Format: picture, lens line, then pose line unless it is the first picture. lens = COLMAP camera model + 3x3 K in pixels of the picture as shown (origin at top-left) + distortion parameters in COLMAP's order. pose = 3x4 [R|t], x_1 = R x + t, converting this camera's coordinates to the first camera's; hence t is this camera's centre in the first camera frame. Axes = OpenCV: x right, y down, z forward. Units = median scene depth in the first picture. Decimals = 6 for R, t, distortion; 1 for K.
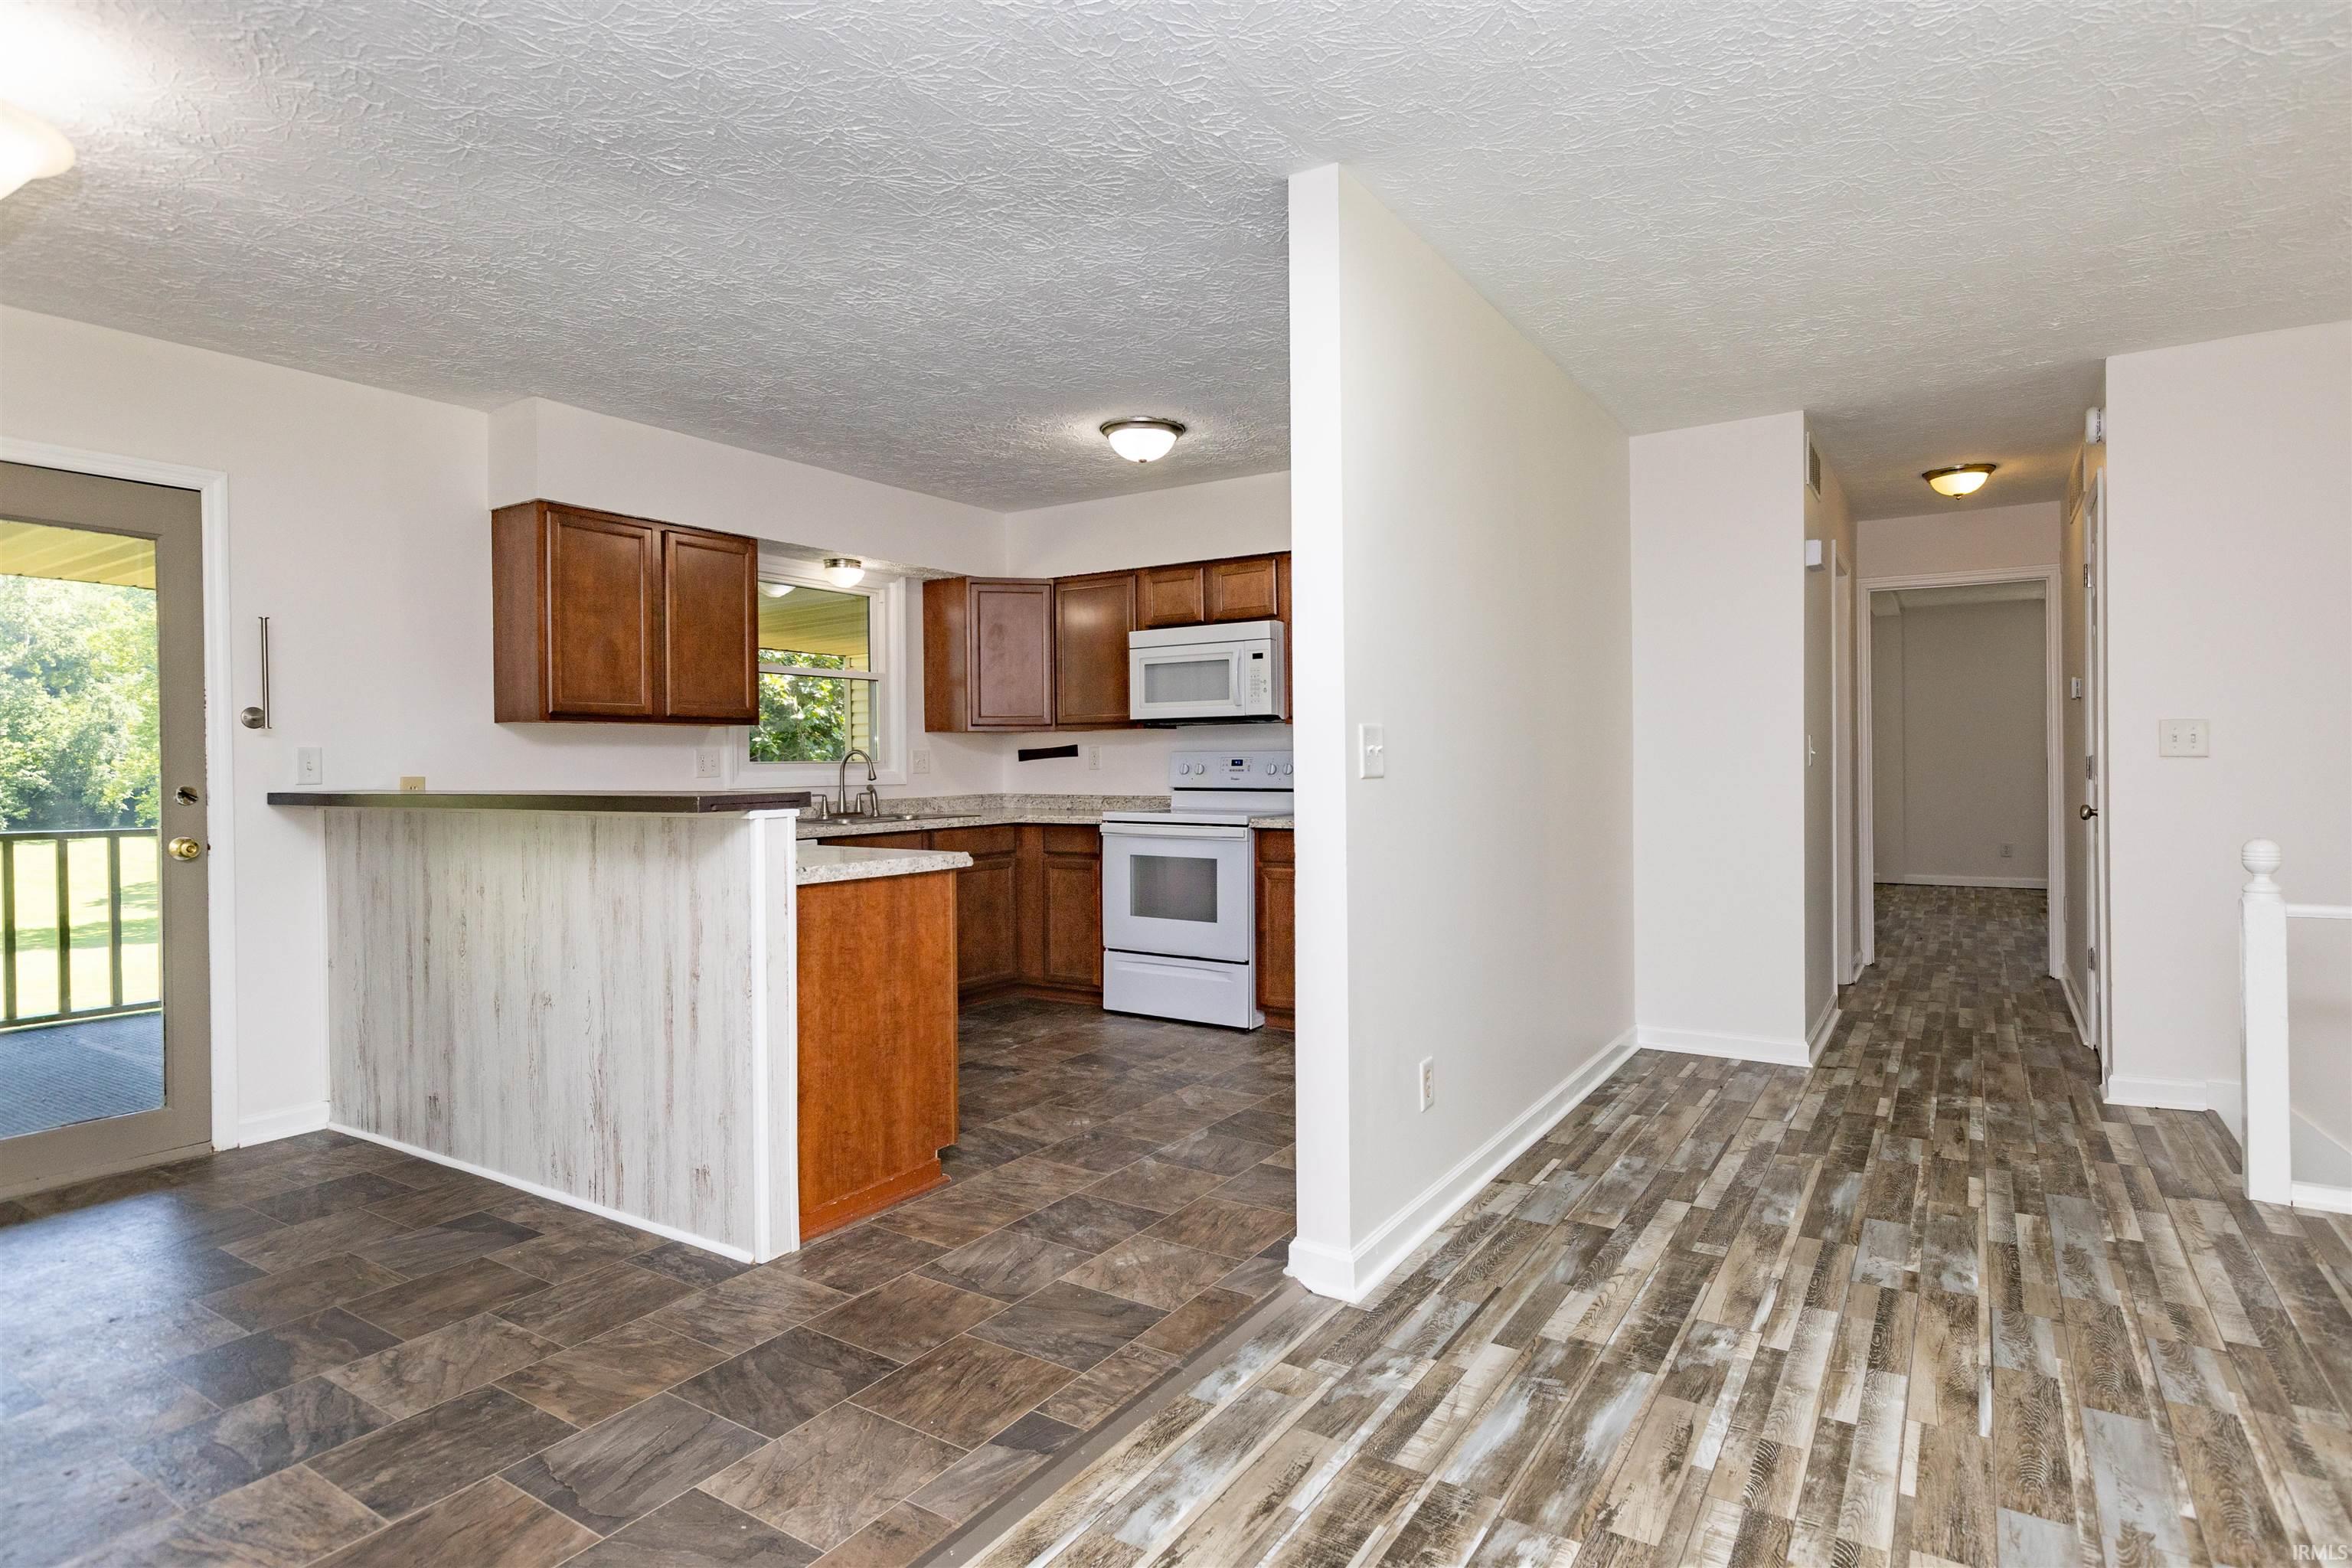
lens RADIAL K [[1216.3, 0, 1187.0], [0, 1216.3, 769.5], [0, 0, 1]] dist [-0.000039, -0.001370]
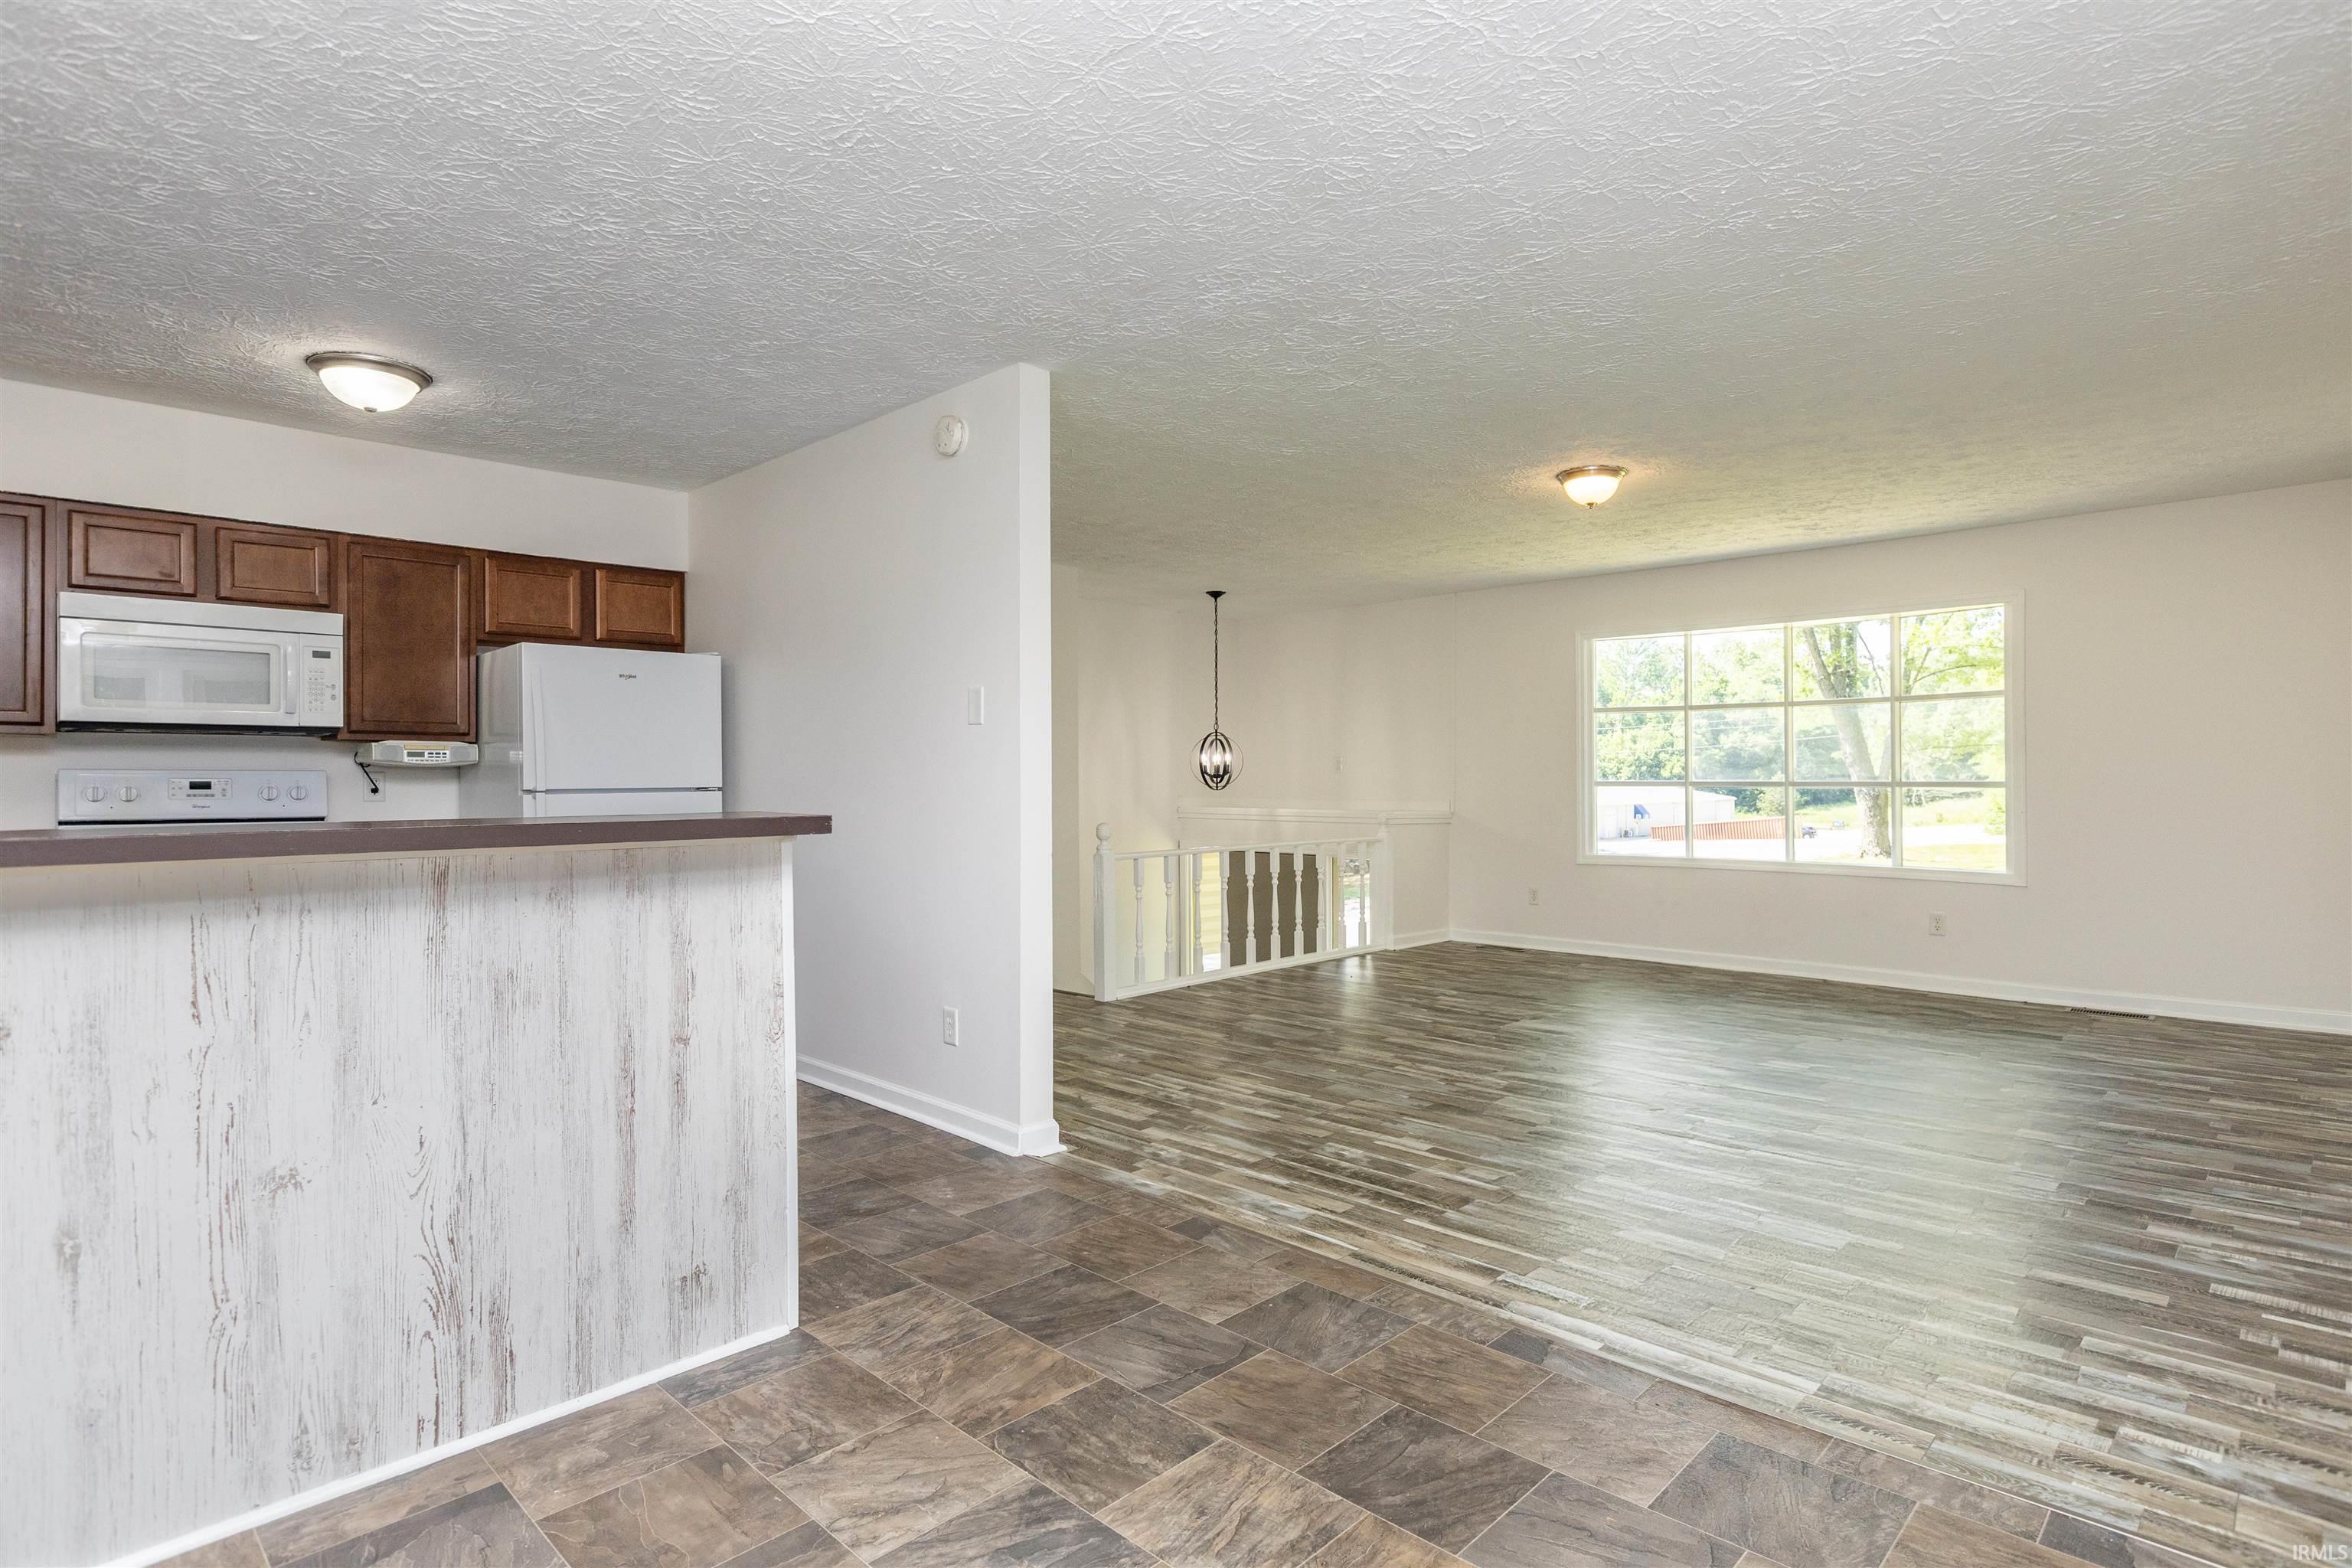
lens RADIAL K [[1198.1, 0, 1172.0], [0, 1198.1, 778.5], [0, 0, 1]] dist [-0.000913, -0.000678]
pose [[0.204035, 0.009166, 0.978921, -1.138807], [0.007191, 0.999915, -0.010861, 0.005087], [-0.978937, 0.009256, 0.203952, 0.517993]]
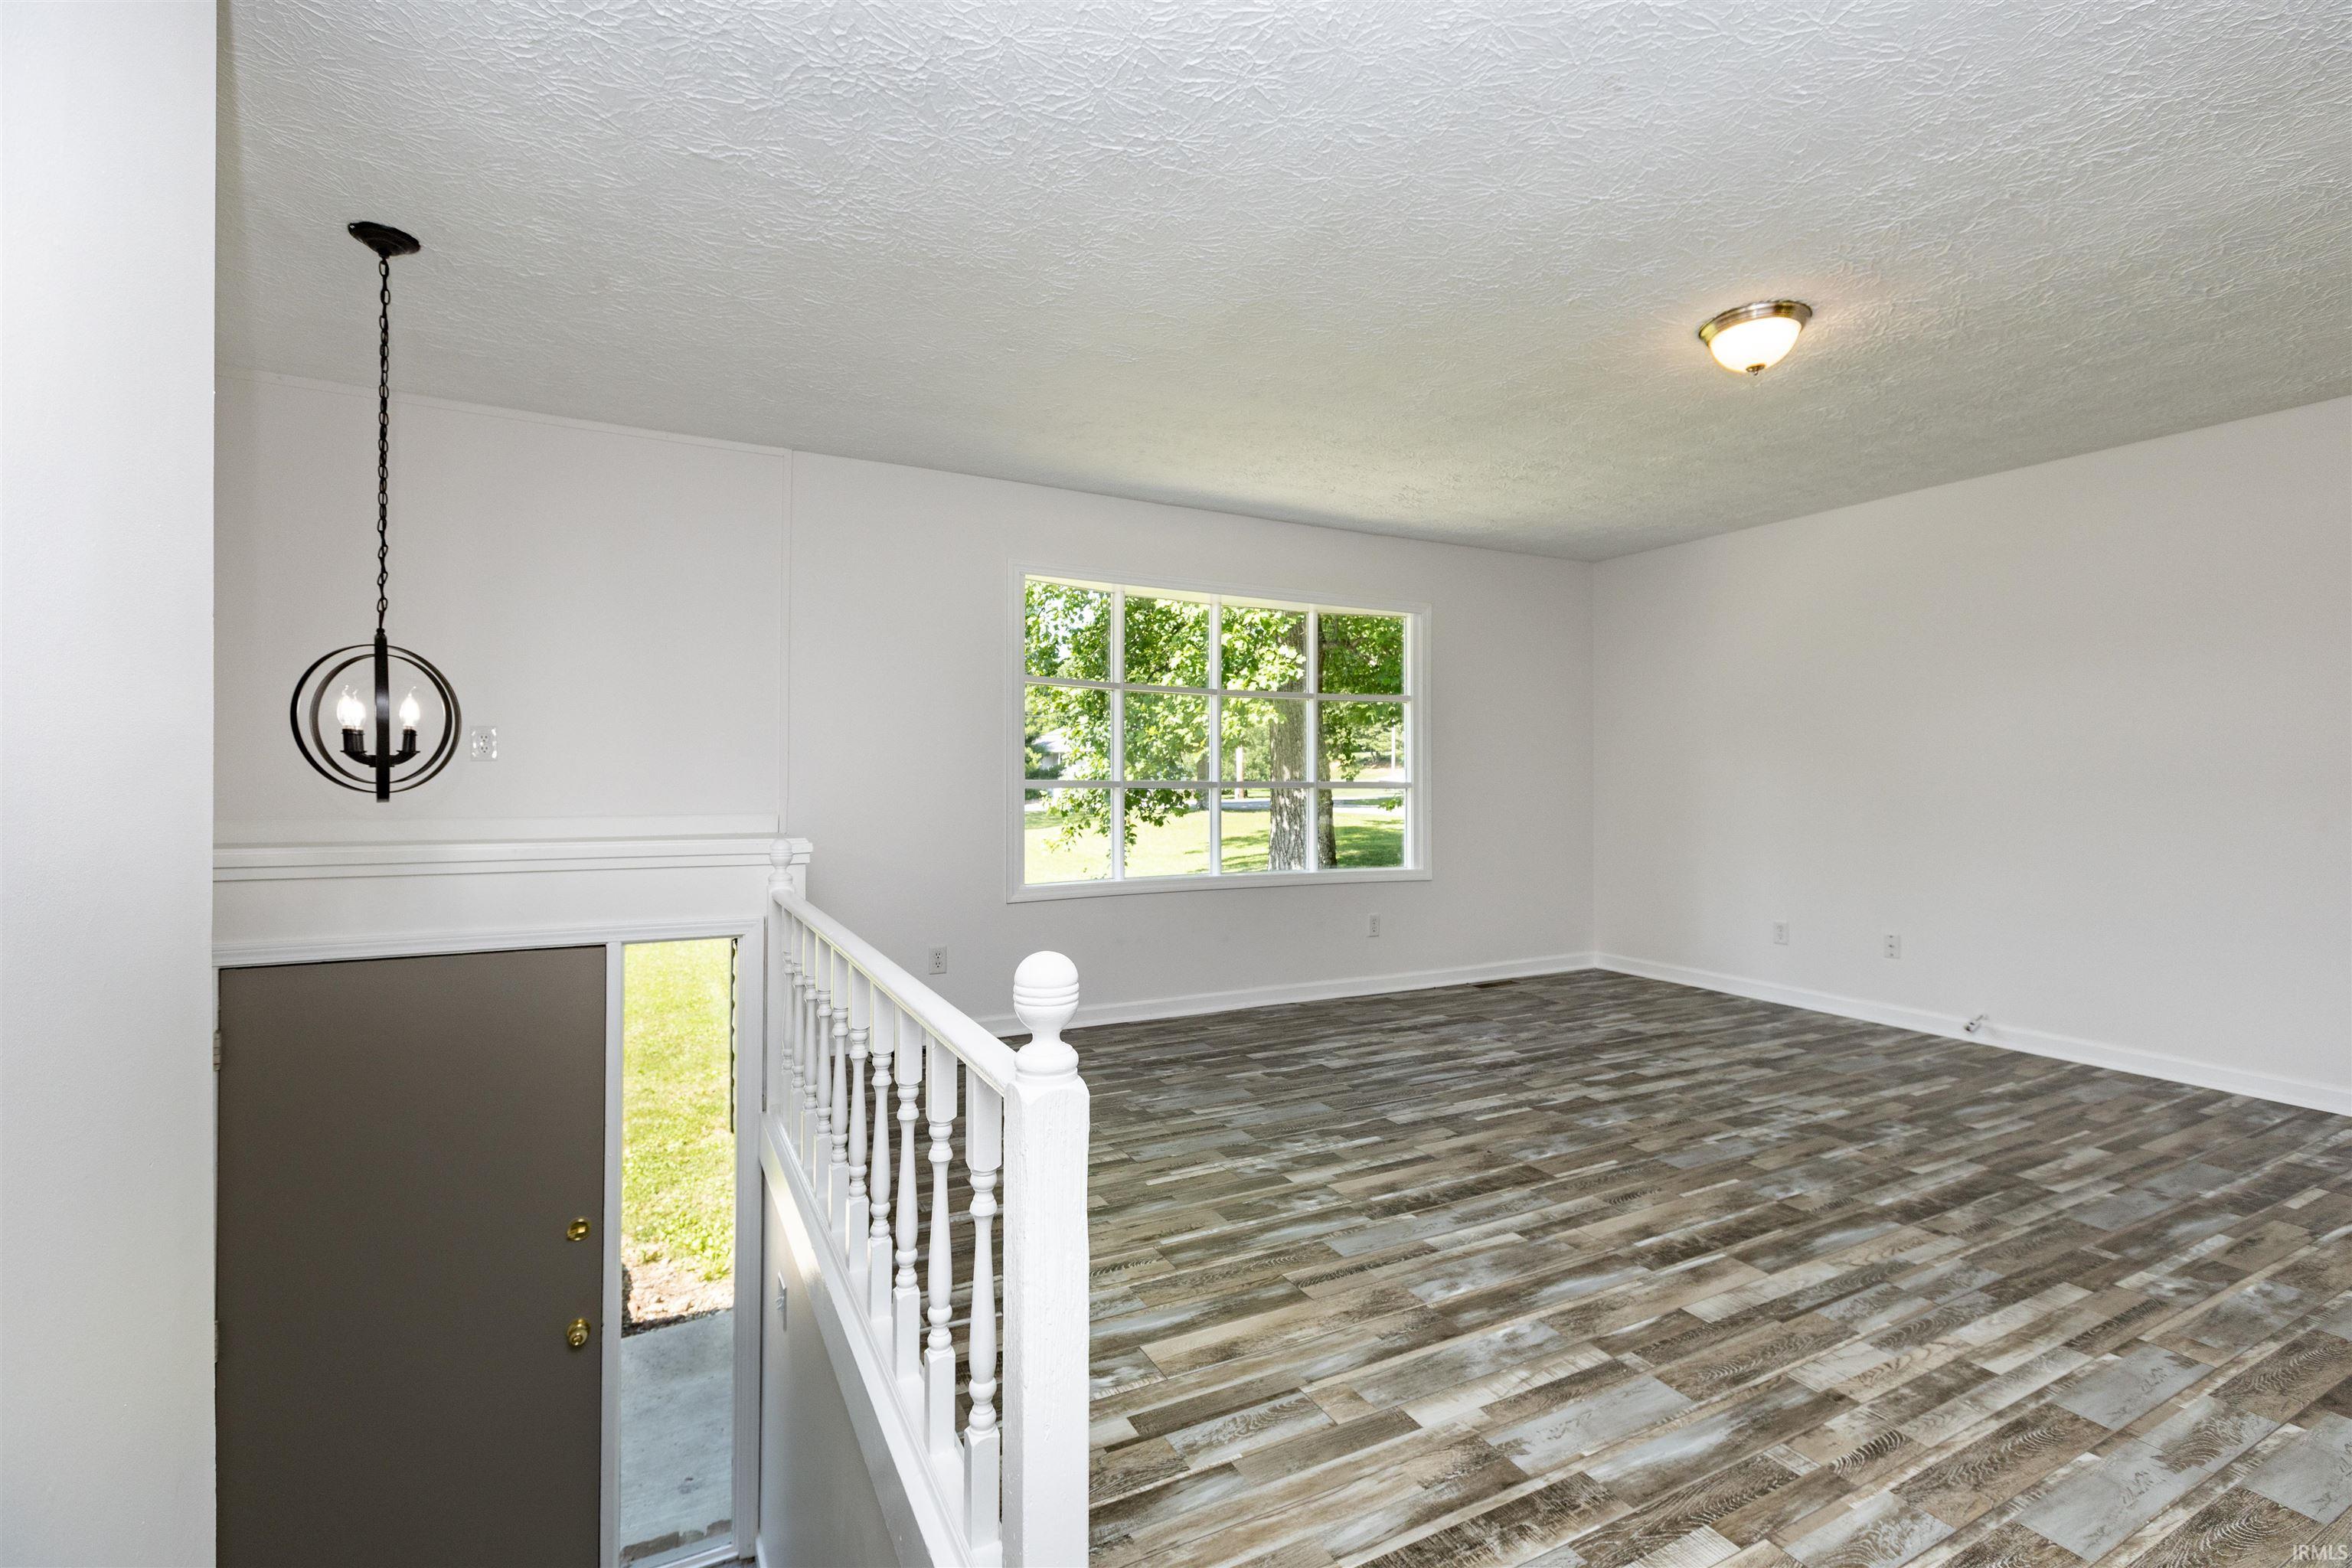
lens RADIAL K [[1044.0, 0, 1184.3], [0, 1044.0, 765.4], [0, 0, 1]] dist [0.002049, -0.001545]
pose [[-0.873330, 0.011454, 0.486995, 0.689658], [0.006221, 0.999904, -0.012360, -0.011480], [-0.487090, -0.007765, -0.873317, 1.440903]]
